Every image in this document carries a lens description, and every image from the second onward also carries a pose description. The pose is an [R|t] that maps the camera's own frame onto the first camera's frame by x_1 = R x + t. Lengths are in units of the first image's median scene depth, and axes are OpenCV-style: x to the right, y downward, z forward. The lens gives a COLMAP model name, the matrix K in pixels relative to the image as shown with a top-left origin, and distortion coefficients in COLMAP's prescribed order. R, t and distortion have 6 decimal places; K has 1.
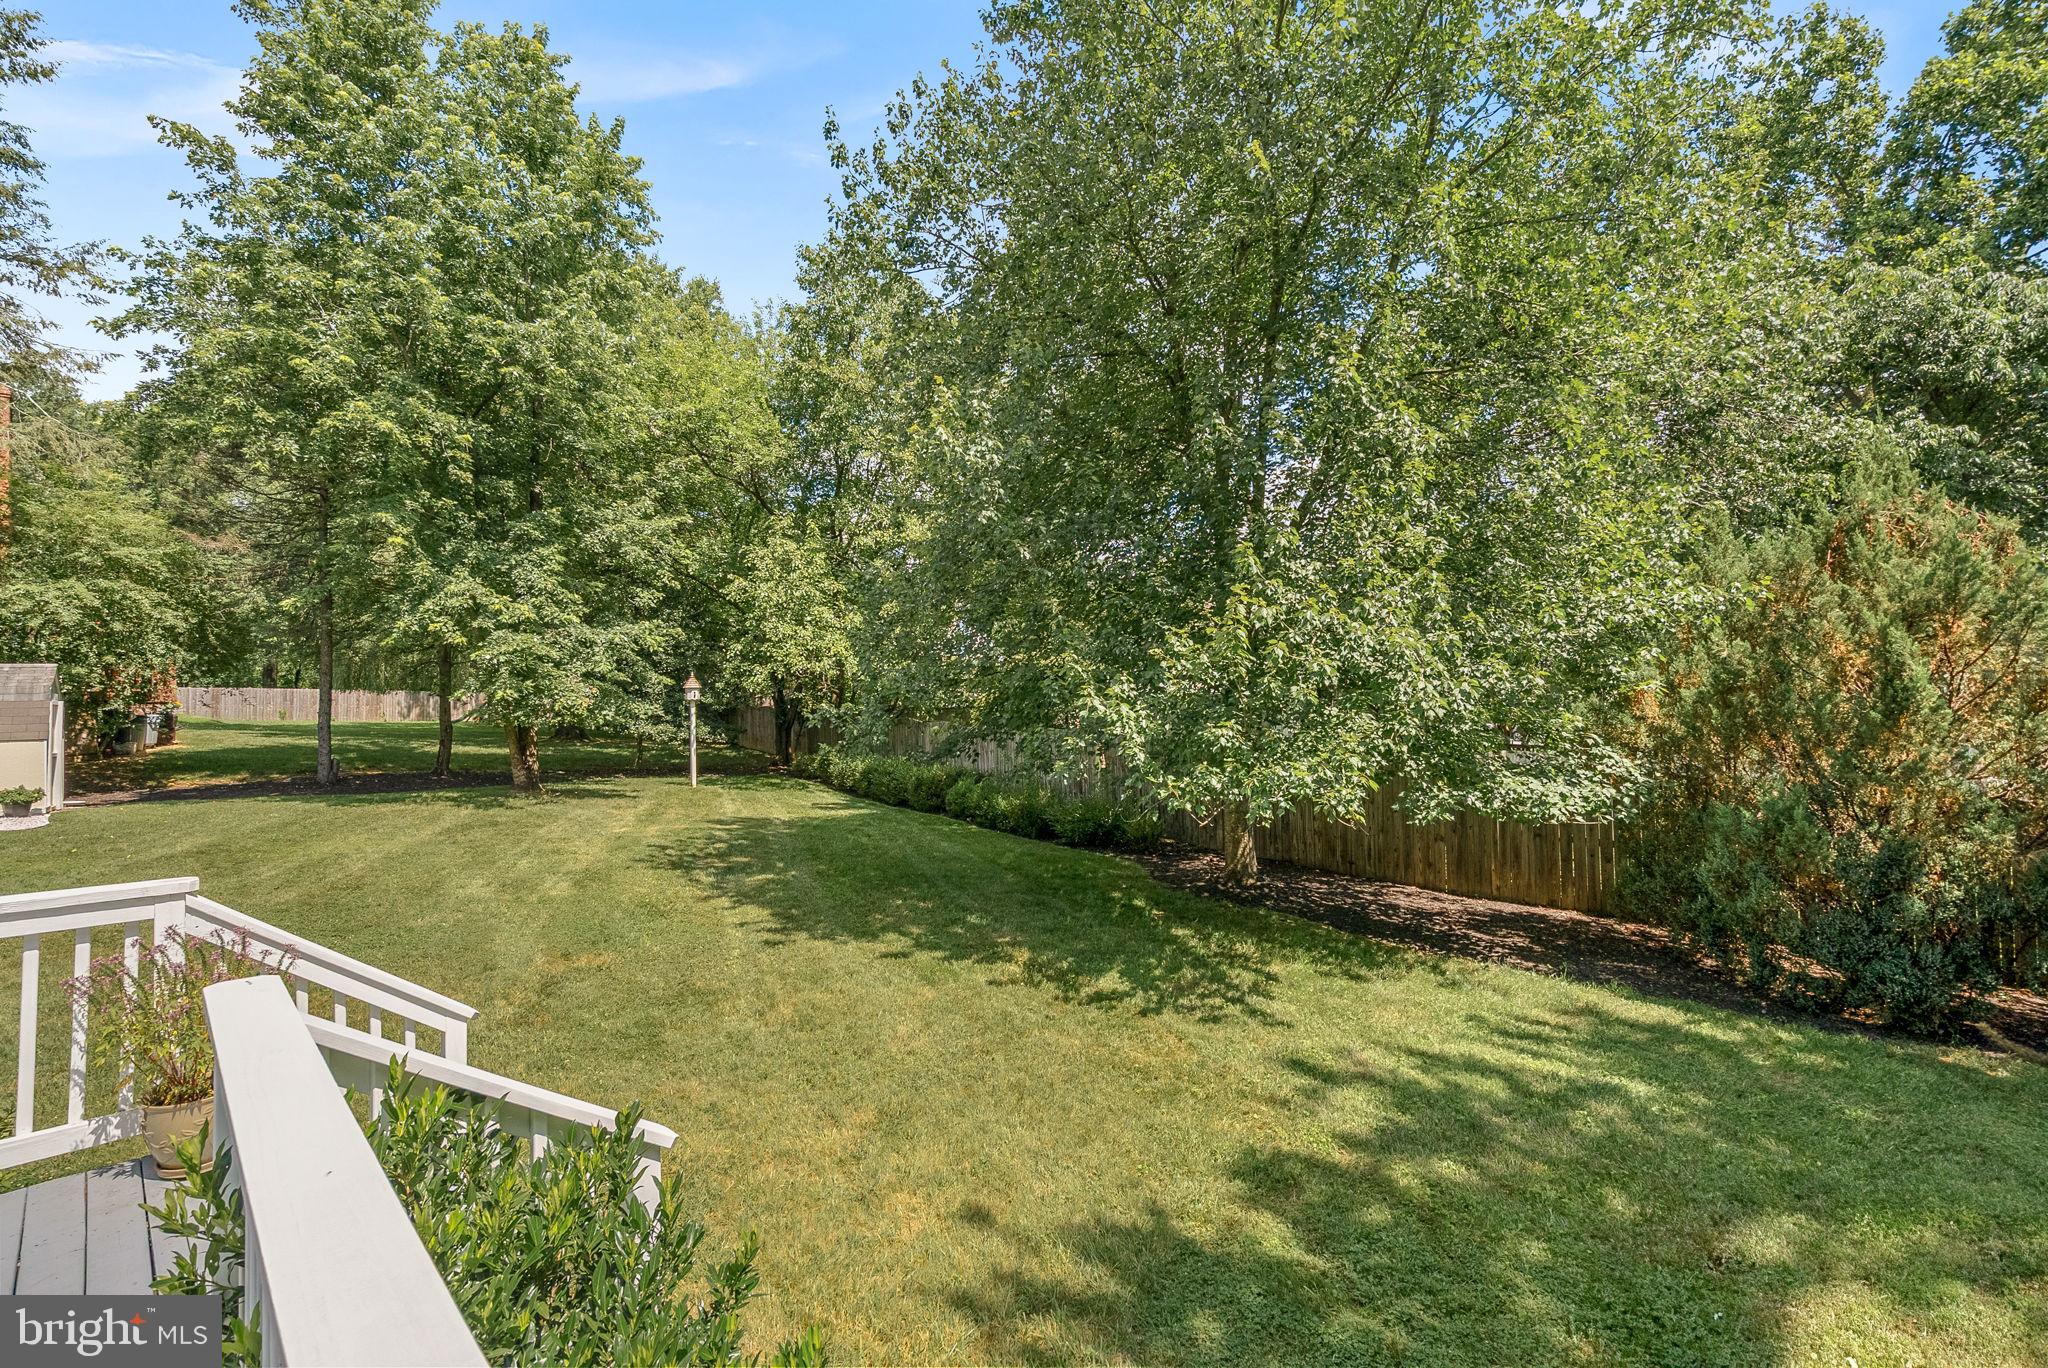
lens RADIAL K [[911.6, 0, 1026.1], [0, 911.6, 676.8], [0, 0, 1]] dist [-0.010938, 0.003889]
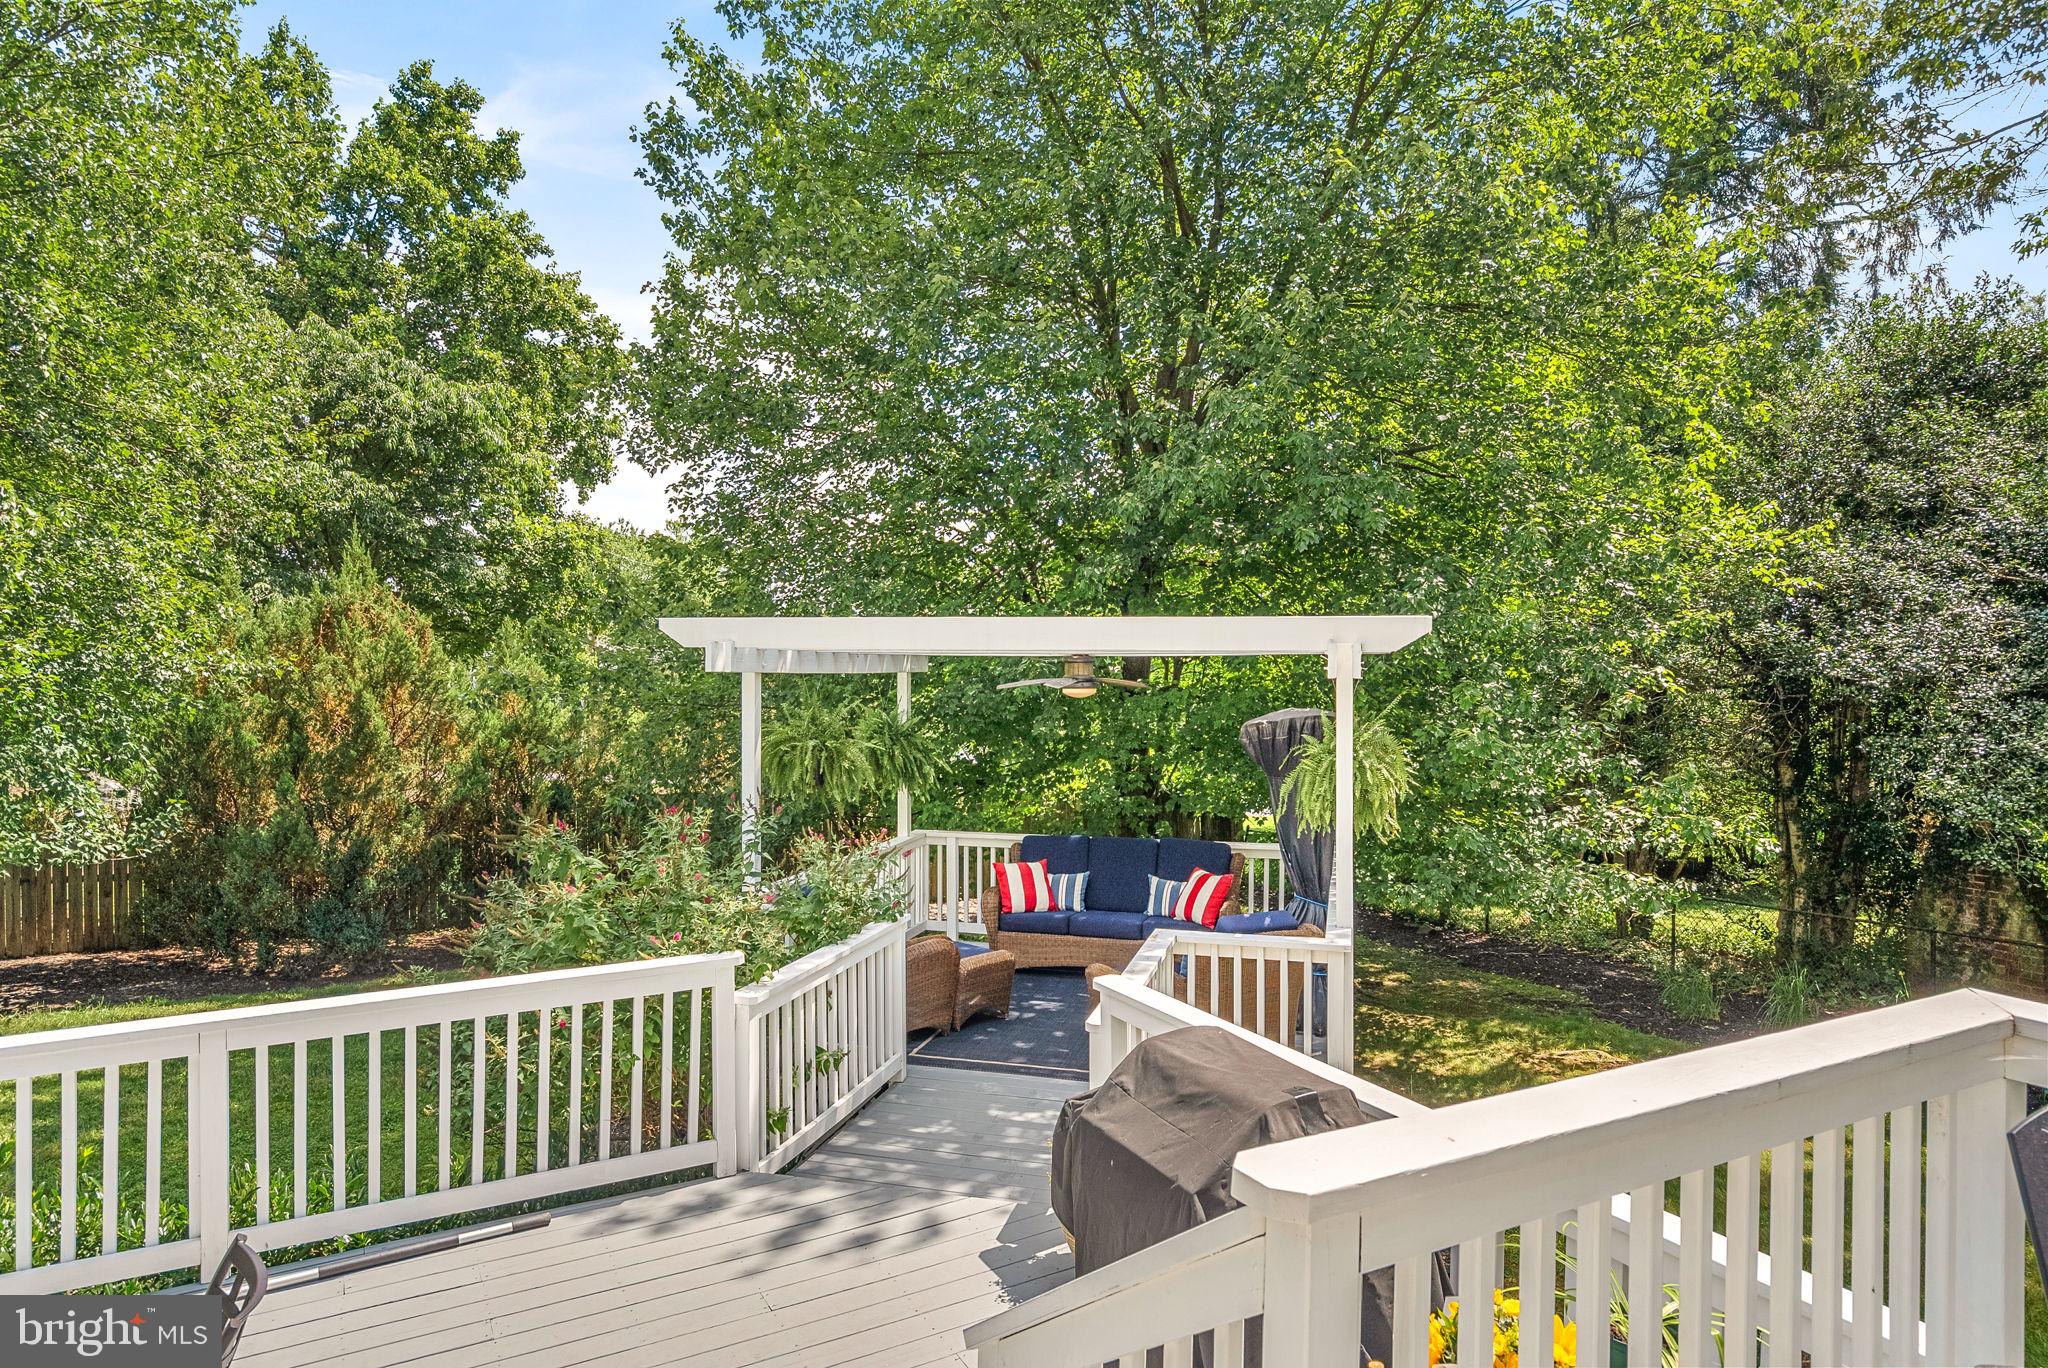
lens RADIAL K [[1224.9, 0, 1027.7], [0, 1224.9, 680.8], [0, 0, 1]] dist [-0.006003, -0.001973]
pose [[0.254253, 0.005287, 0.967123, -0.294358], [-0.030837, 0.999521, 0.002643, -0.049572], [-0.966646, -0.030496, 0.254294, -0.229234]]
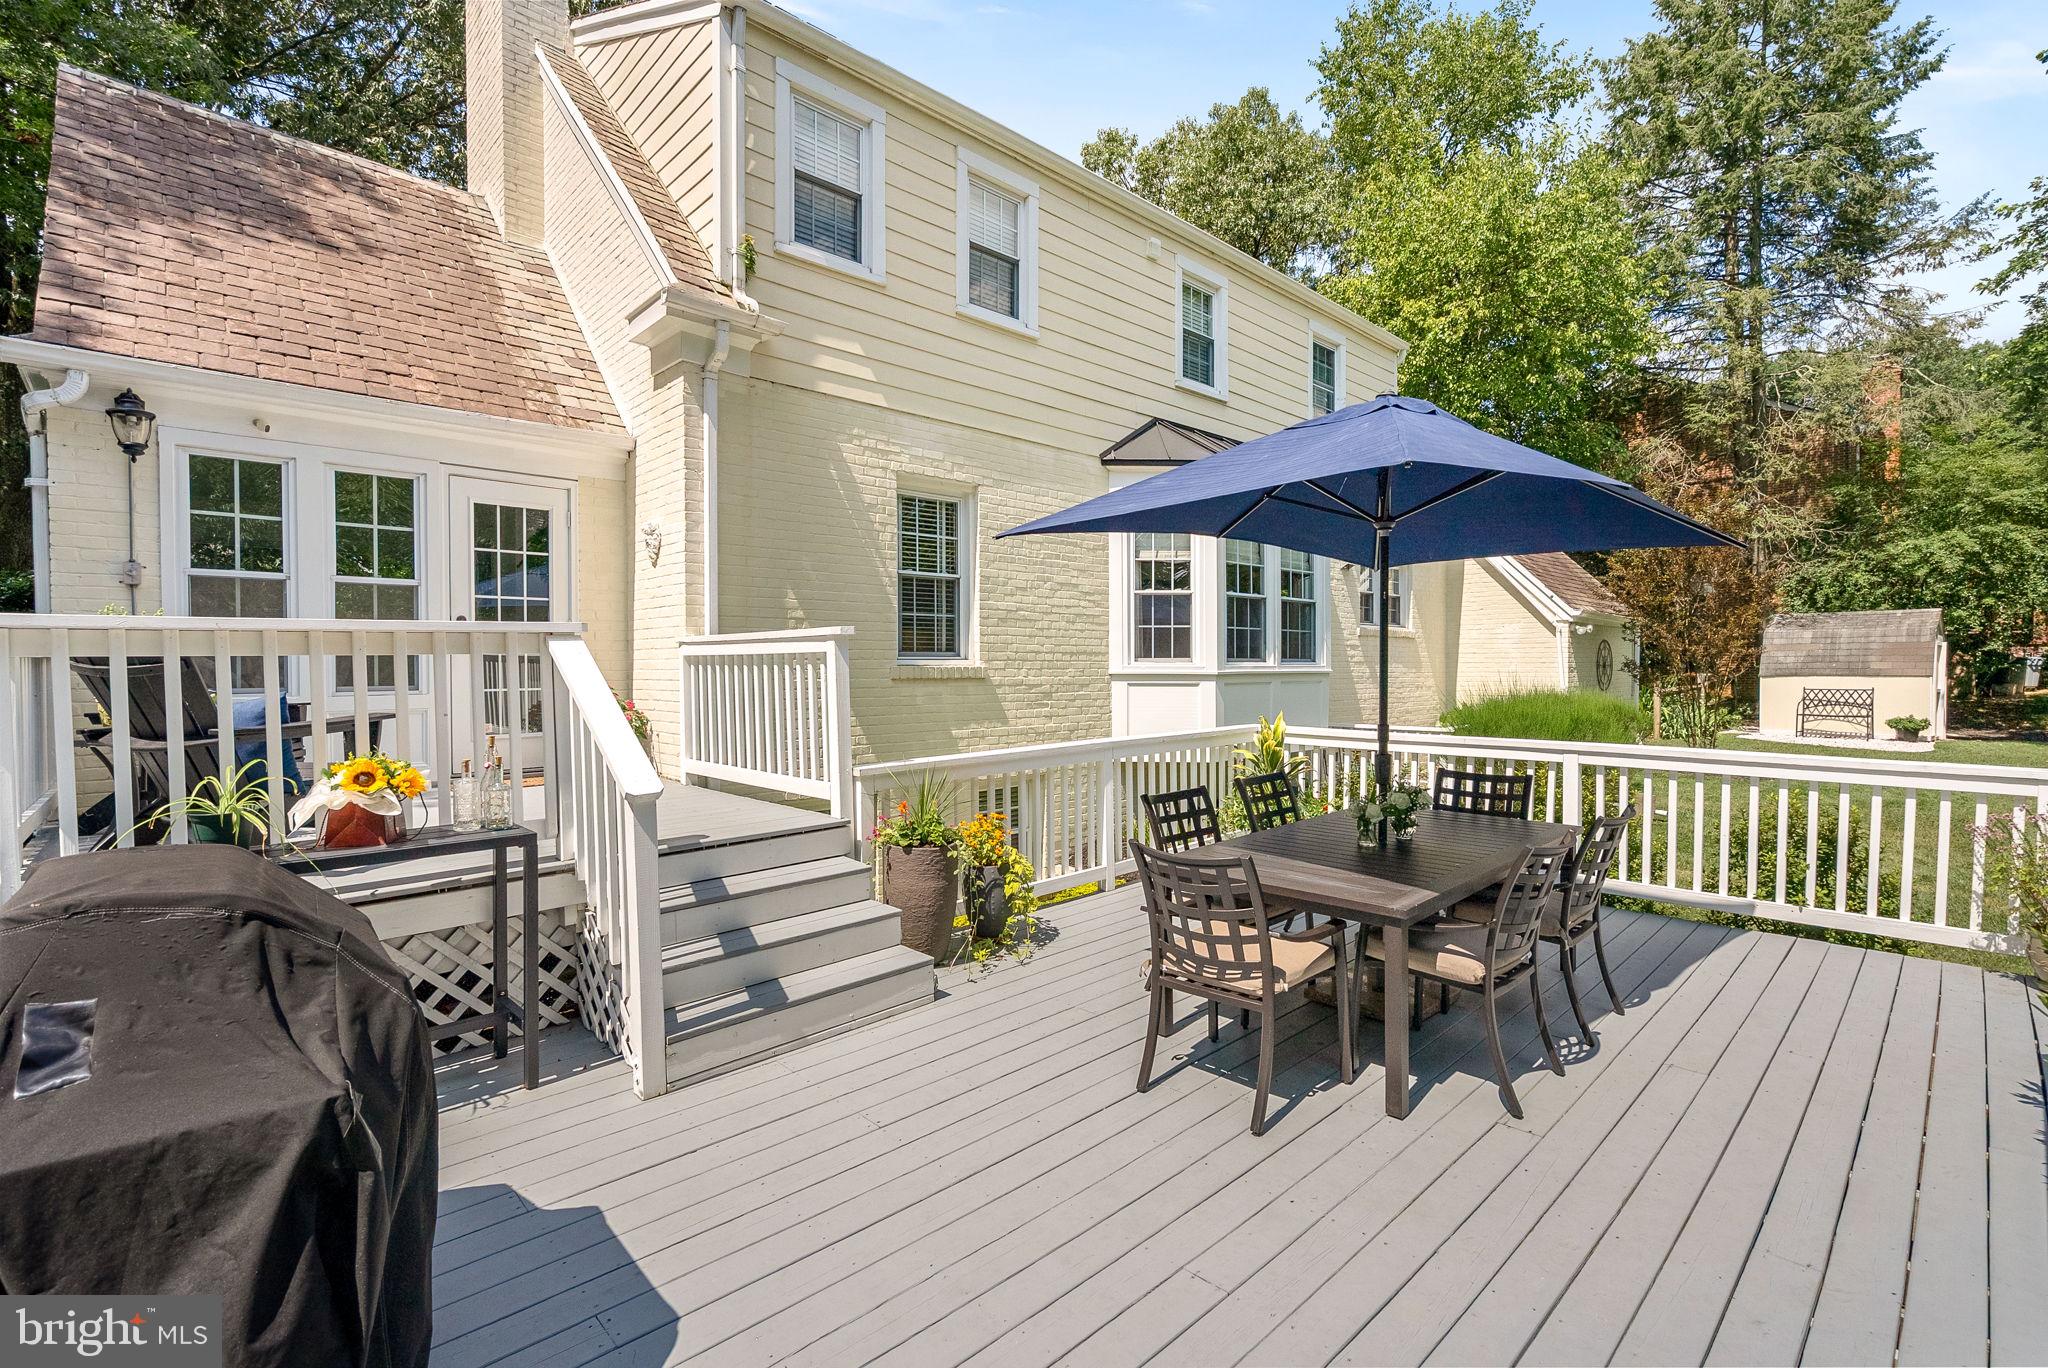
lens RADIAL K [[911.6, 0, 1012.0], [0, 911.6, 681.2], [0, 0, 1]] dist [-0.010938, 0.003889]
pose [[-0.041660, 0.037594, -0.998424, 0.092716], [0.027968, 0.998944, 0.036446, 0.003225], [0.998740, -0.026406, -0.042667, -0.098153]]
